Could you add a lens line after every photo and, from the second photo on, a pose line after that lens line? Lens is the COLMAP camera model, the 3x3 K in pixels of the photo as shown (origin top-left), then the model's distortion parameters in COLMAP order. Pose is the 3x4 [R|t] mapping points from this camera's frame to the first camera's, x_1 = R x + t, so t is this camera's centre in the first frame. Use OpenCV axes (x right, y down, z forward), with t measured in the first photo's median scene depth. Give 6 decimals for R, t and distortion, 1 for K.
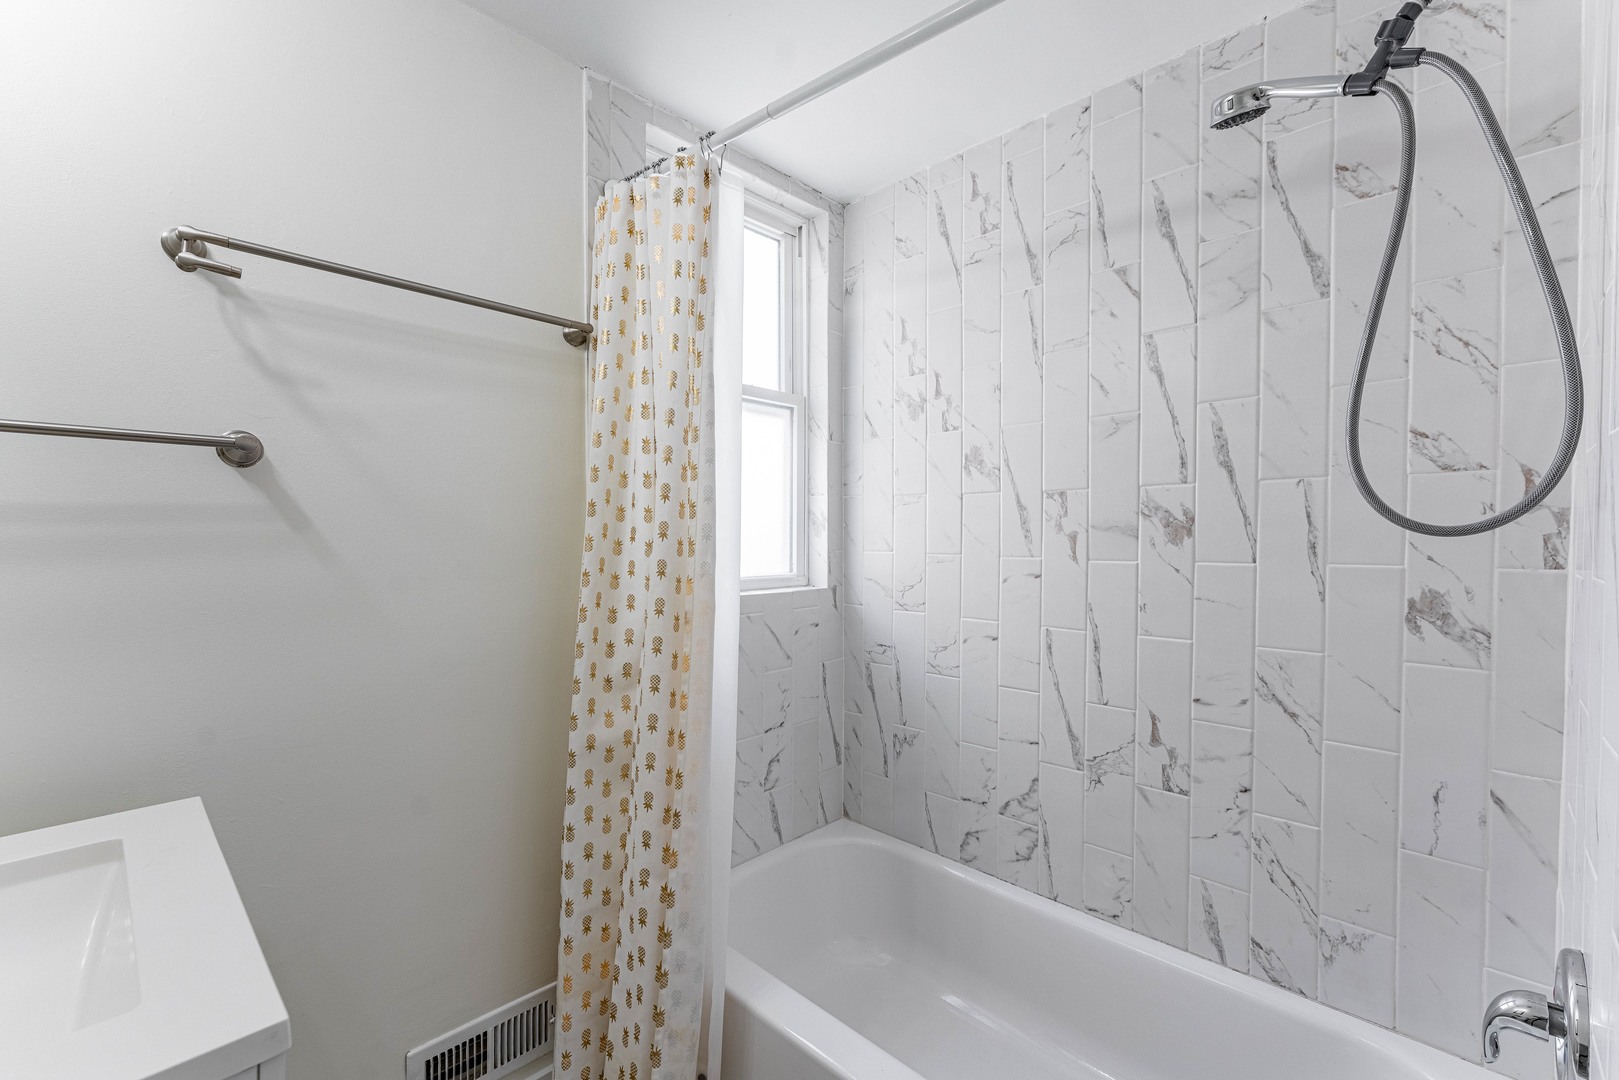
lens RADIAL K [[673.0, 0, 810.0], [0, 673.0, 552.9], [0, 0, 1]] dist [0.002395, -0.000552]
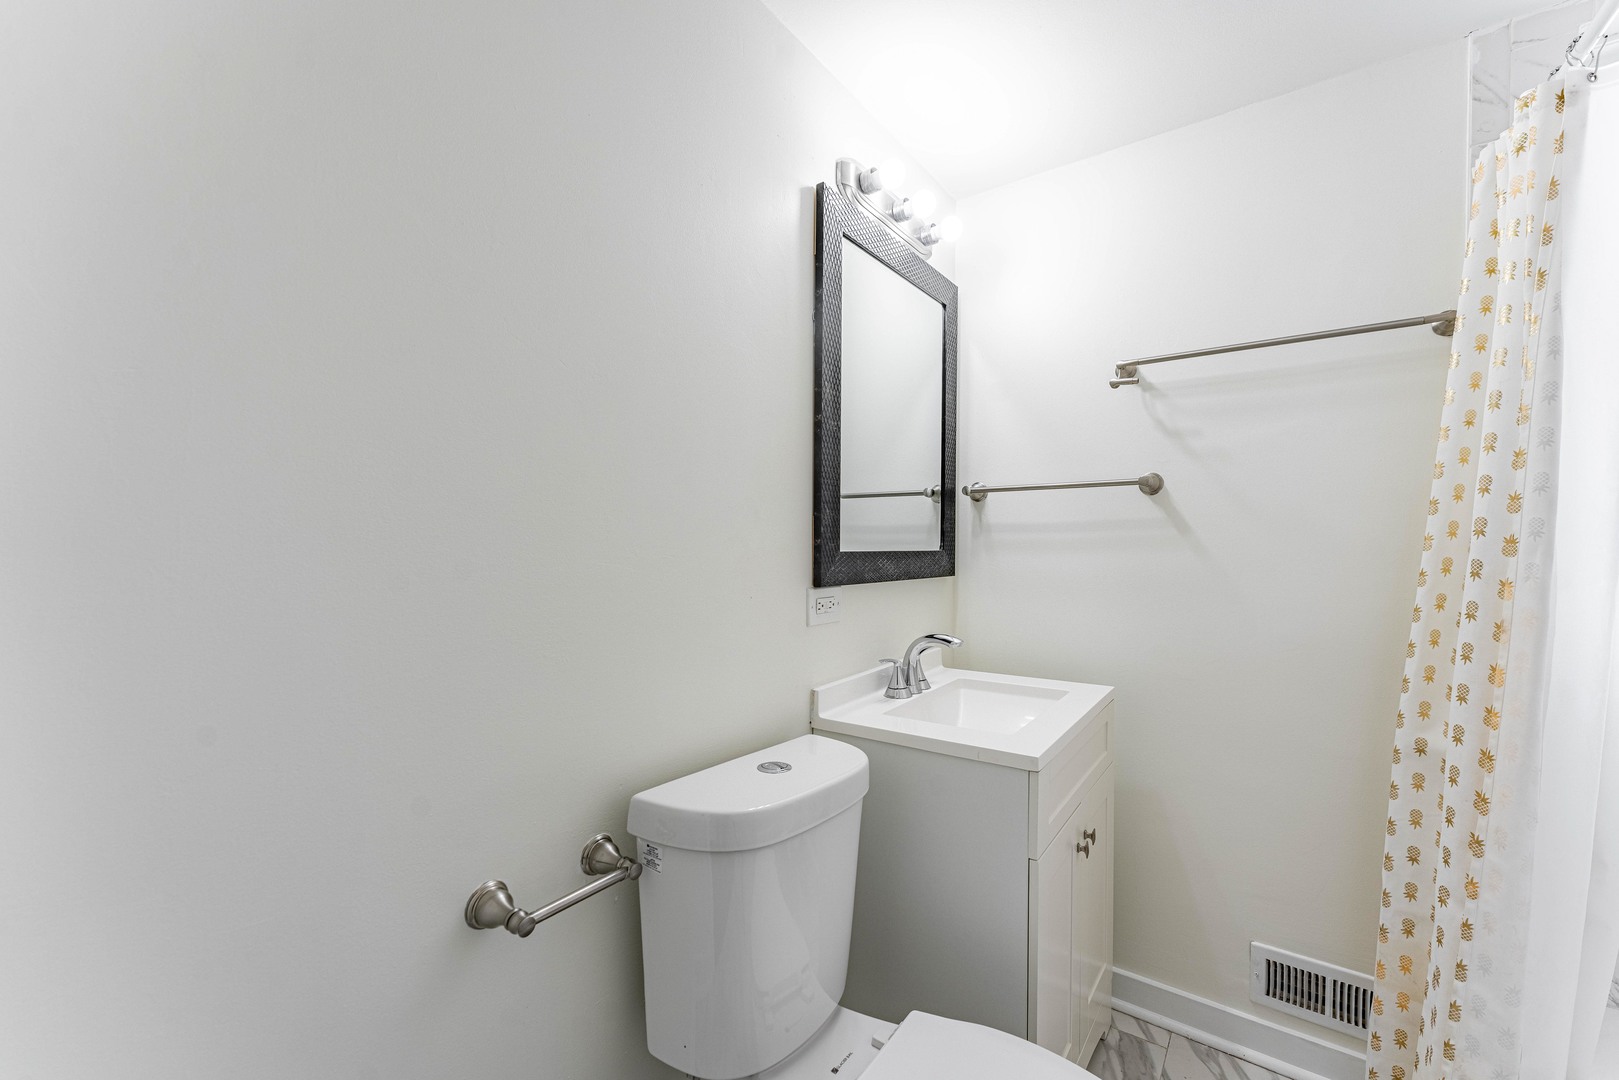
lens RADIAL K [[673.0, 0, 809.5], [0, 673.0, 539.9], [0, 0, 1]] dist [0.002395, -0.000552]
pose [[0.132829, -0.007244, -0.991113, 0.586475], [-0.021527, 0.999716, -0.010192, 0.012887], [0.990905, 0.022689, 0.132635, -0.016985]]
